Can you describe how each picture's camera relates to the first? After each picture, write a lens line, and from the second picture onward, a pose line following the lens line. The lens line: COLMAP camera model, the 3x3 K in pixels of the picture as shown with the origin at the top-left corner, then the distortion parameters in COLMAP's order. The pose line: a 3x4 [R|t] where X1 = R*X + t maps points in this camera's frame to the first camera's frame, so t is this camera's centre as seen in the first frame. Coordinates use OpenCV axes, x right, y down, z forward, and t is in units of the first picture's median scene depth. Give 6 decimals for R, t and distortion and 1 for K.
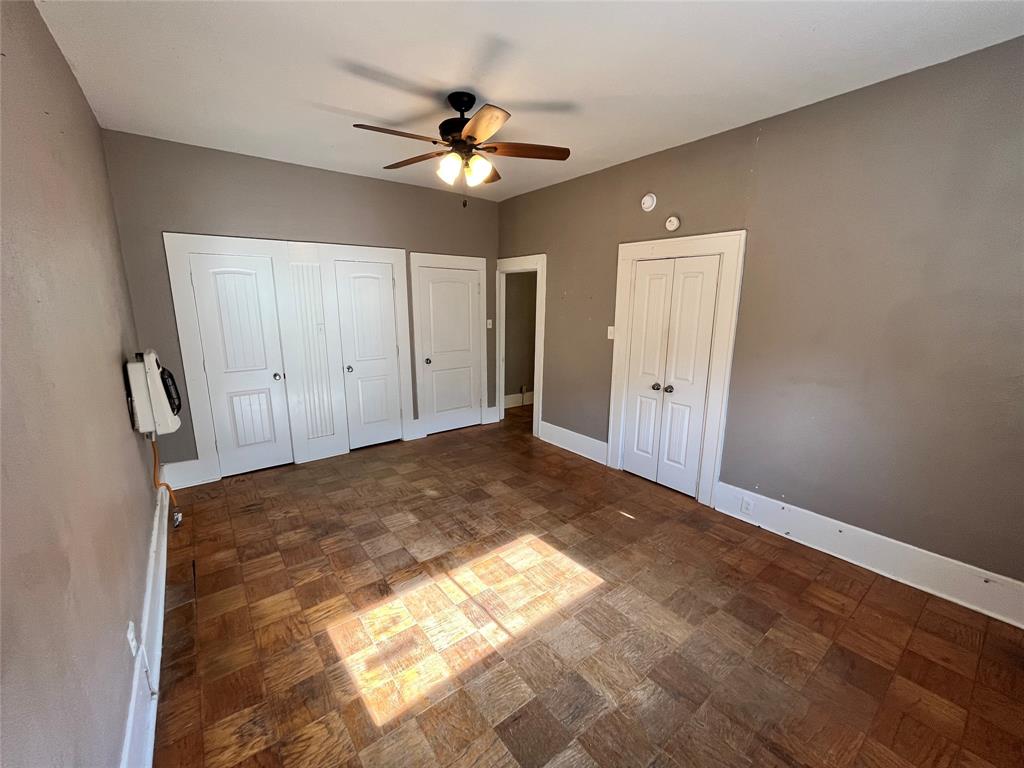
lens RADIAL K [[414.5, 0, 509.4], [0, 414.5, 384.8], [0, 0, 1]] dist [-0.006112, -0.000044]
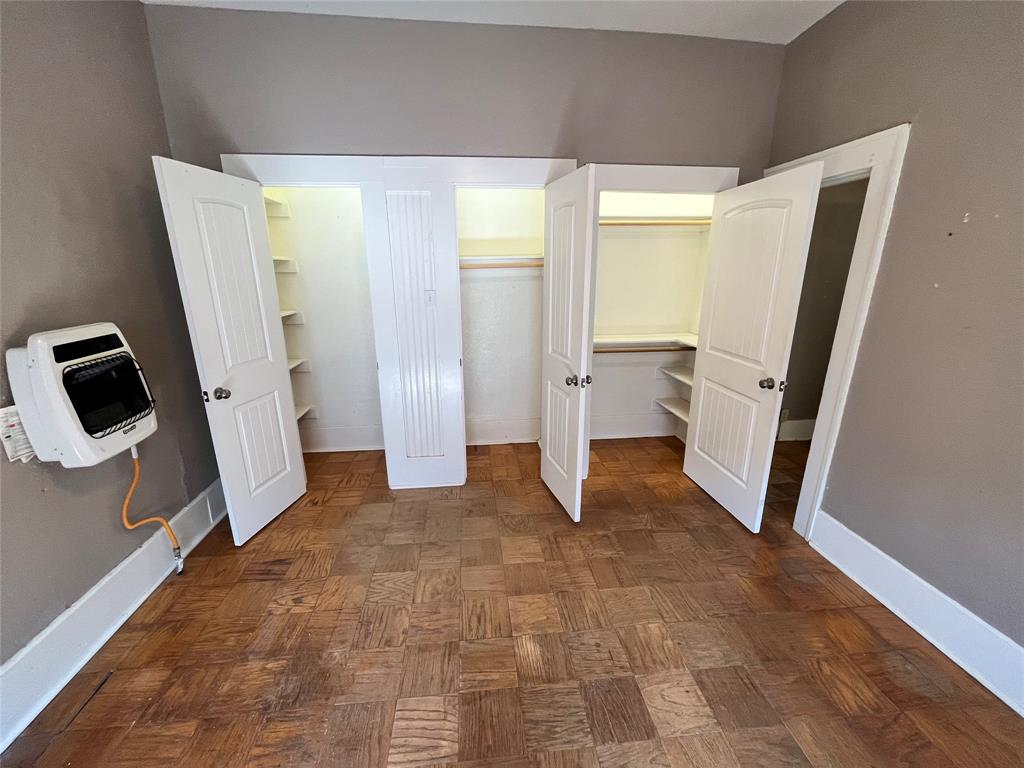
lens RADIAL K [[414.5, 0, 509.4], [0, 414.5, 384.8], [0, 0, 1]] dist [-0.006112, -0.000044]
pose [[0.850653, 0.134140, -0.508327, -0.004684], [-0.097783, 0.990399, 0.097718, -0.082366], [0.516555, -0.033418, 0.855602, 0.552075]]
